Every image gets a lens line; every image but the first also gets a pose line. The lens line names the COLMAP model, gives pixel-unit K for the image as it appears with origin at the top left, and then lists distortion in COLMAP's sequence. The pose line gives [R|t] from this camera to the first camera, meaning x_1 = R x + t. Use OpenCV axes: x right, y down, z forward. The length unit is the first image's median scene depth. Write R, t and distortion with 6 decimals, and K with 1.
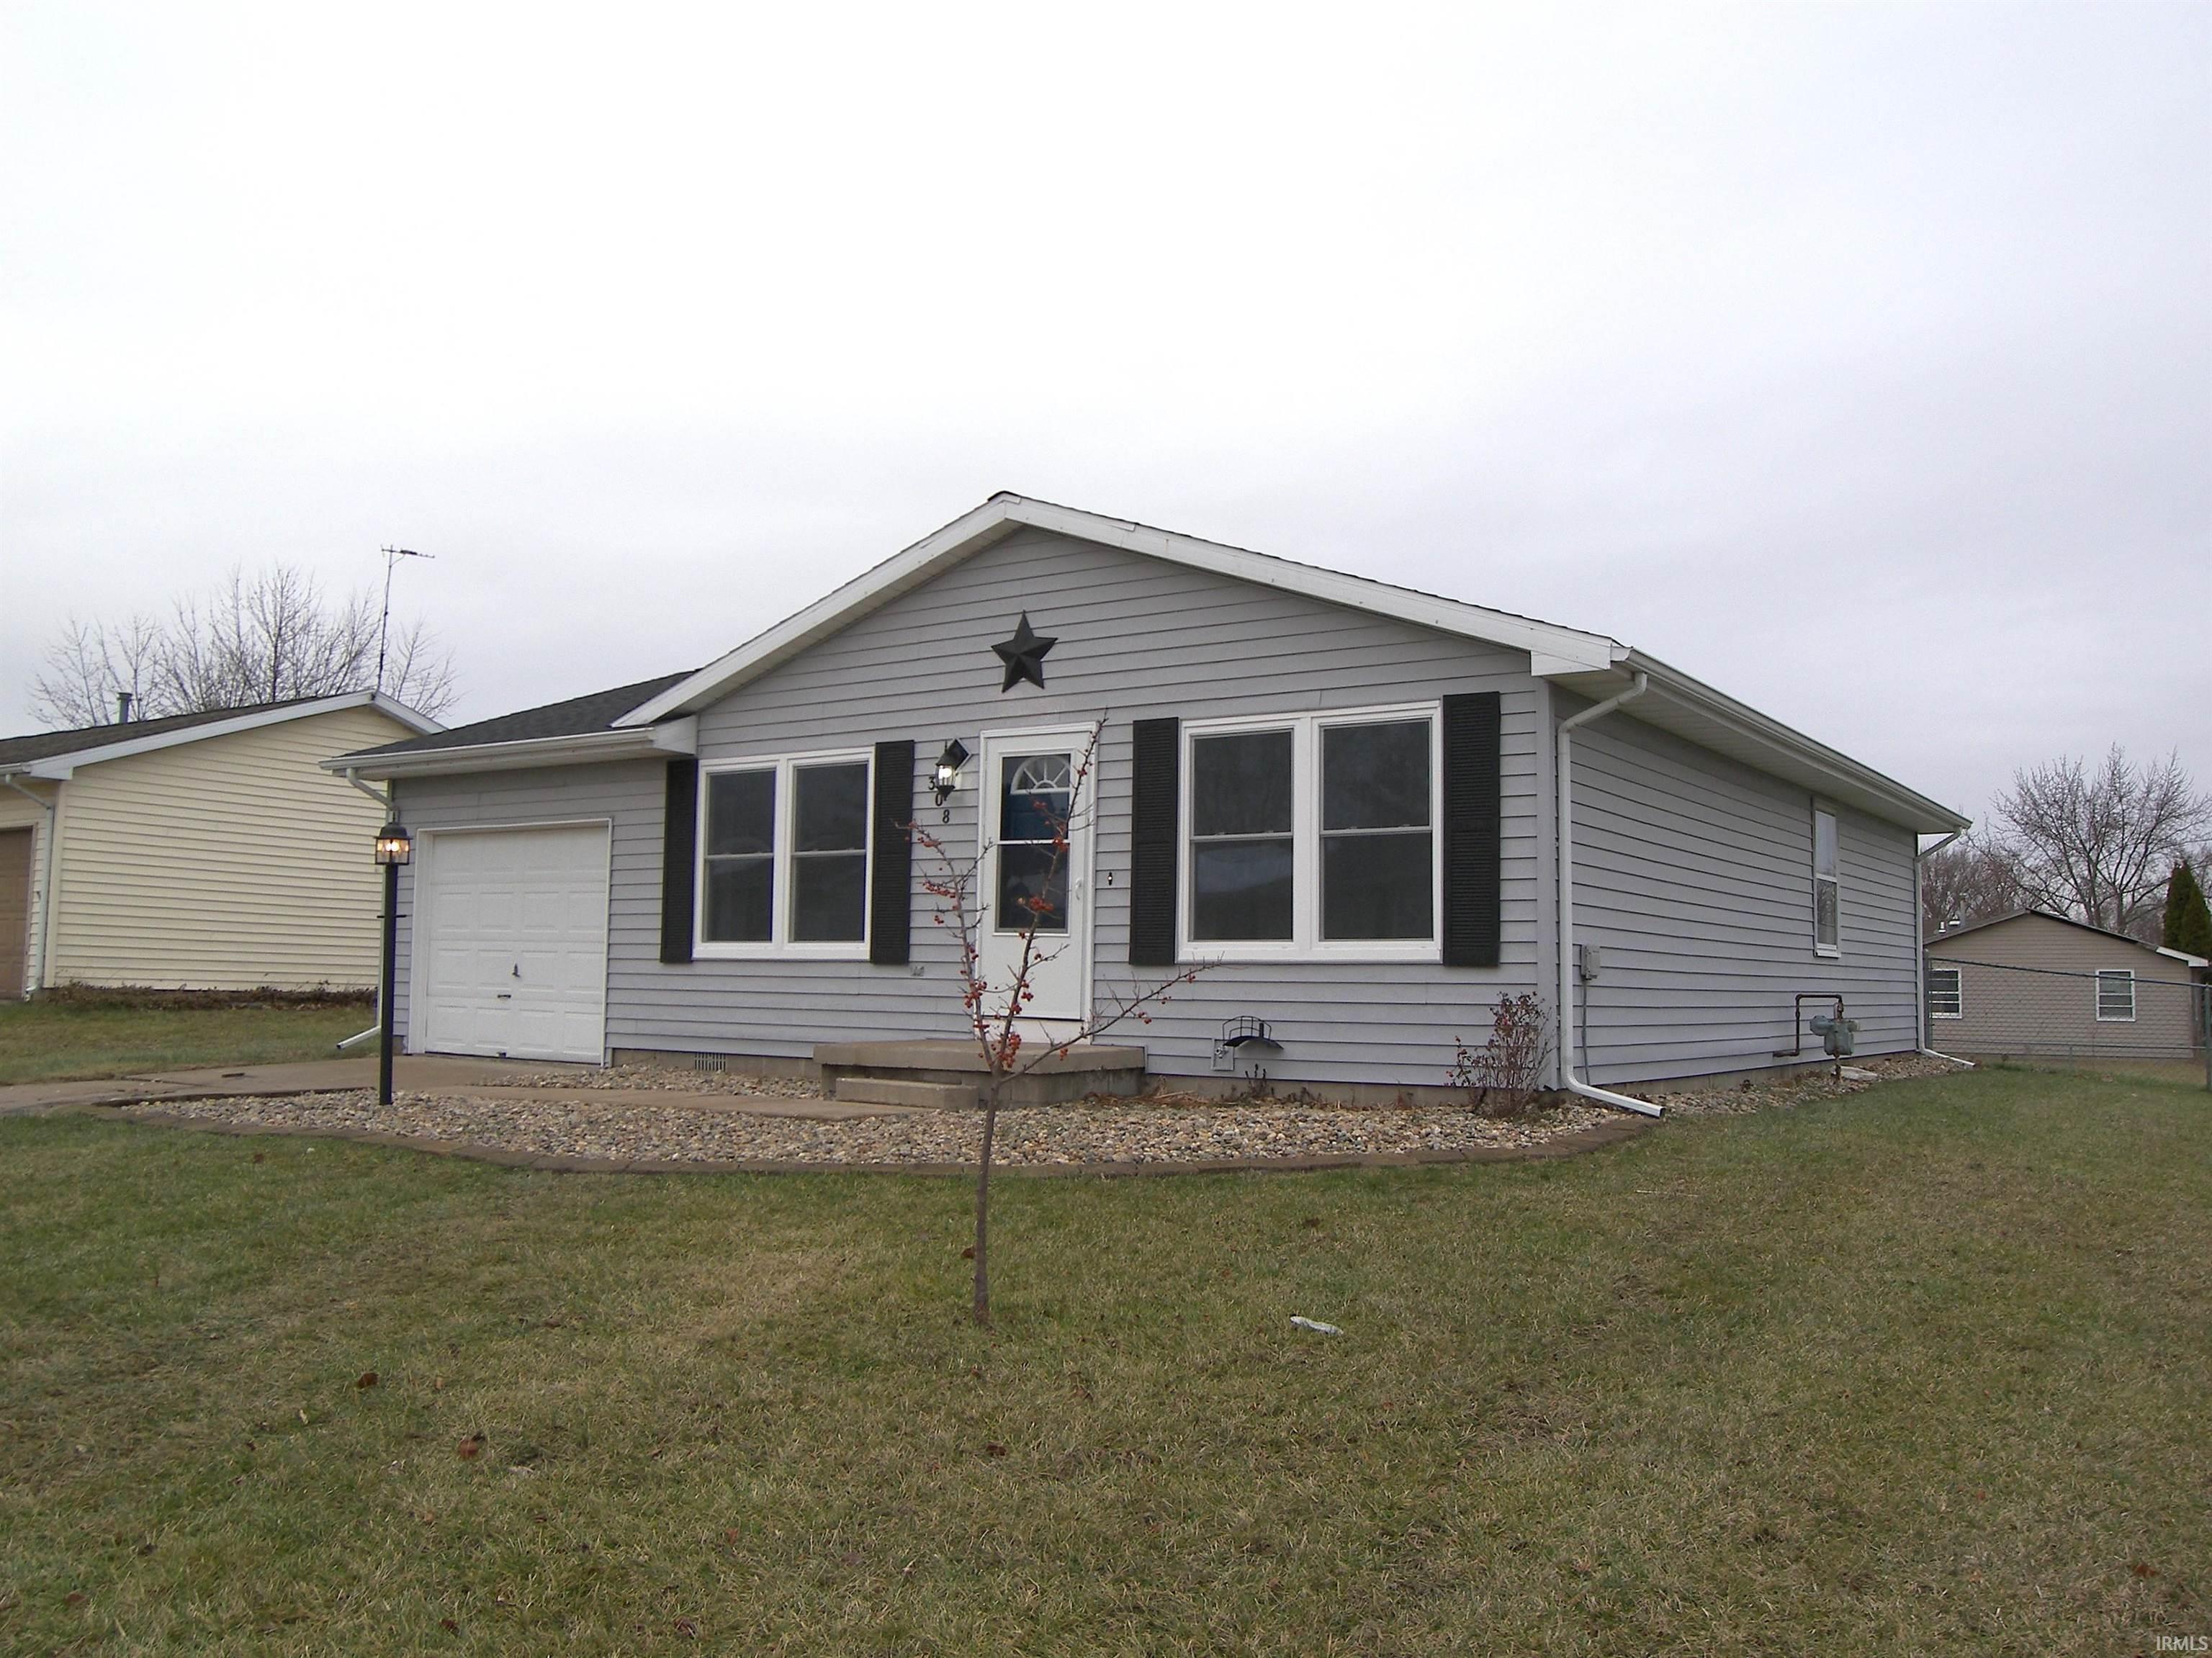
lens RADIAL K [[1820.7, 0, 1105.3], [0, 1820.7, 767.6], [0, 0, 1]] dist [-0.051271, -0.001215]
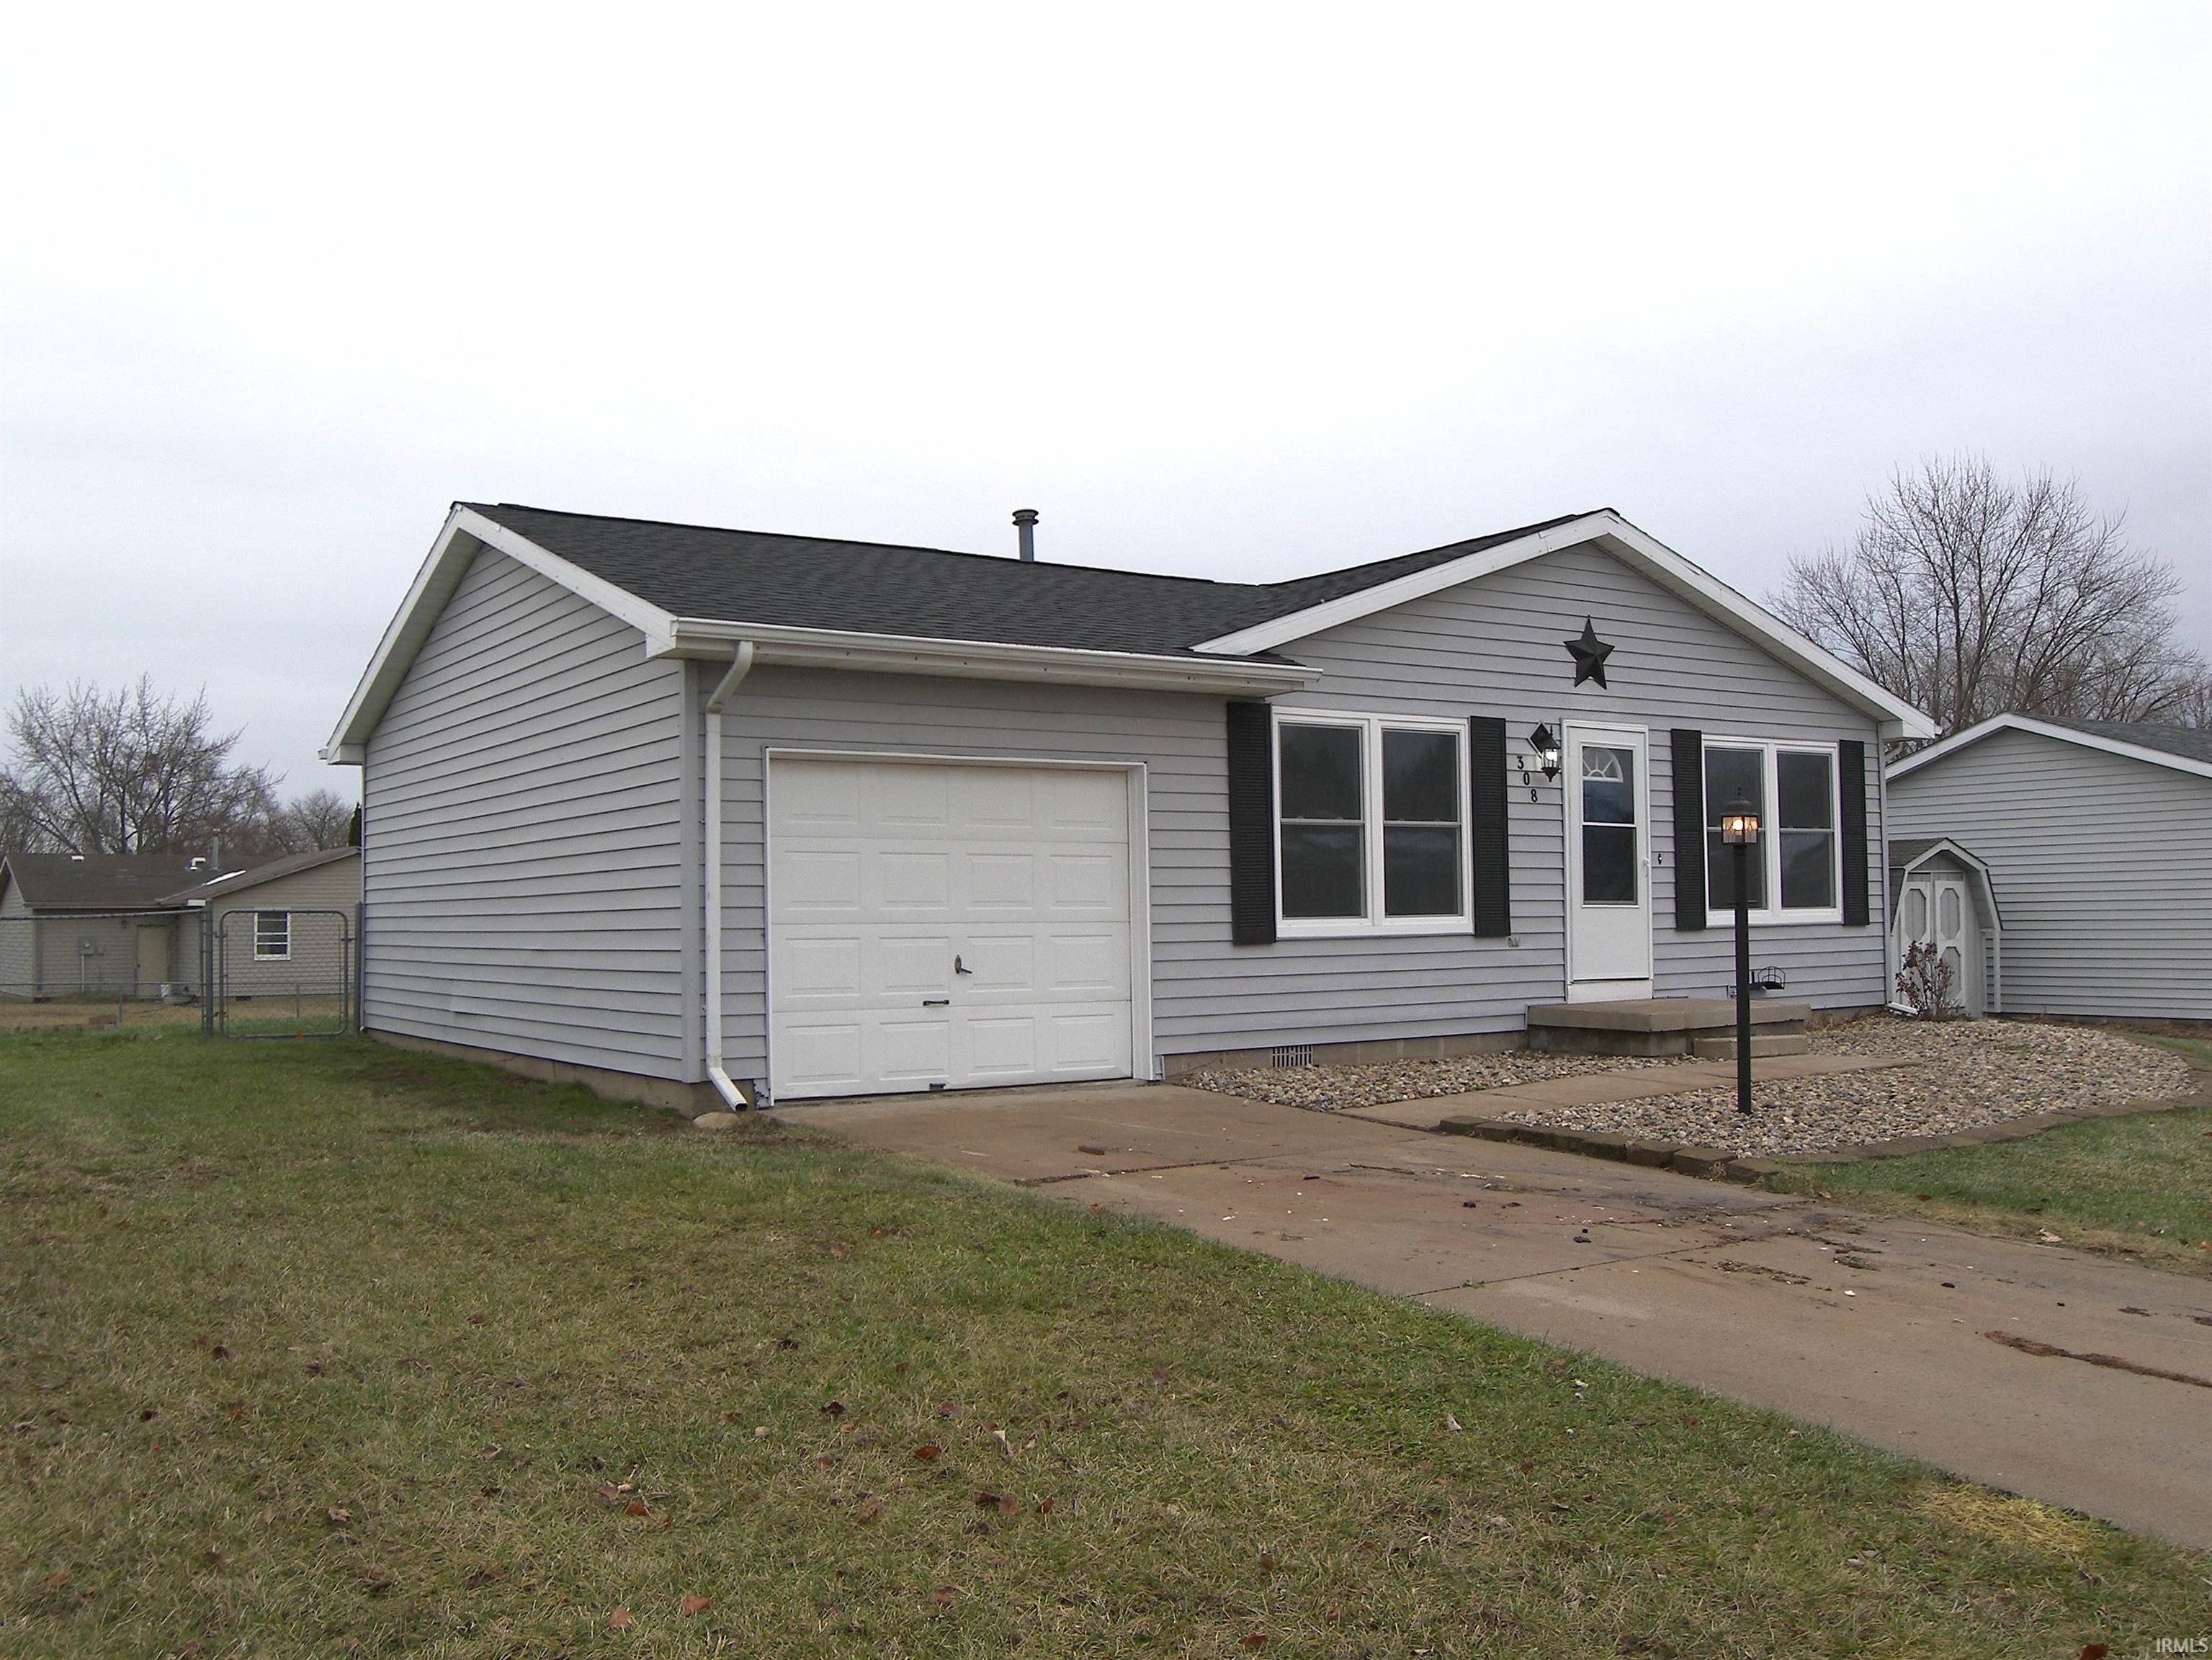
lens RADIAL K [[1938.3, 0, 1106.0], [0, 1938.3, 830.0], [0, 0, 1]] dist [-0.103240, 0.001008]
pose [[0.376903, 0.040075, 0.925385, -1.233582], [-0.071078, 0.997369, -0.014242, 0.081631], [-0.923521, -0.060407, 0.378760, 0.818079]]
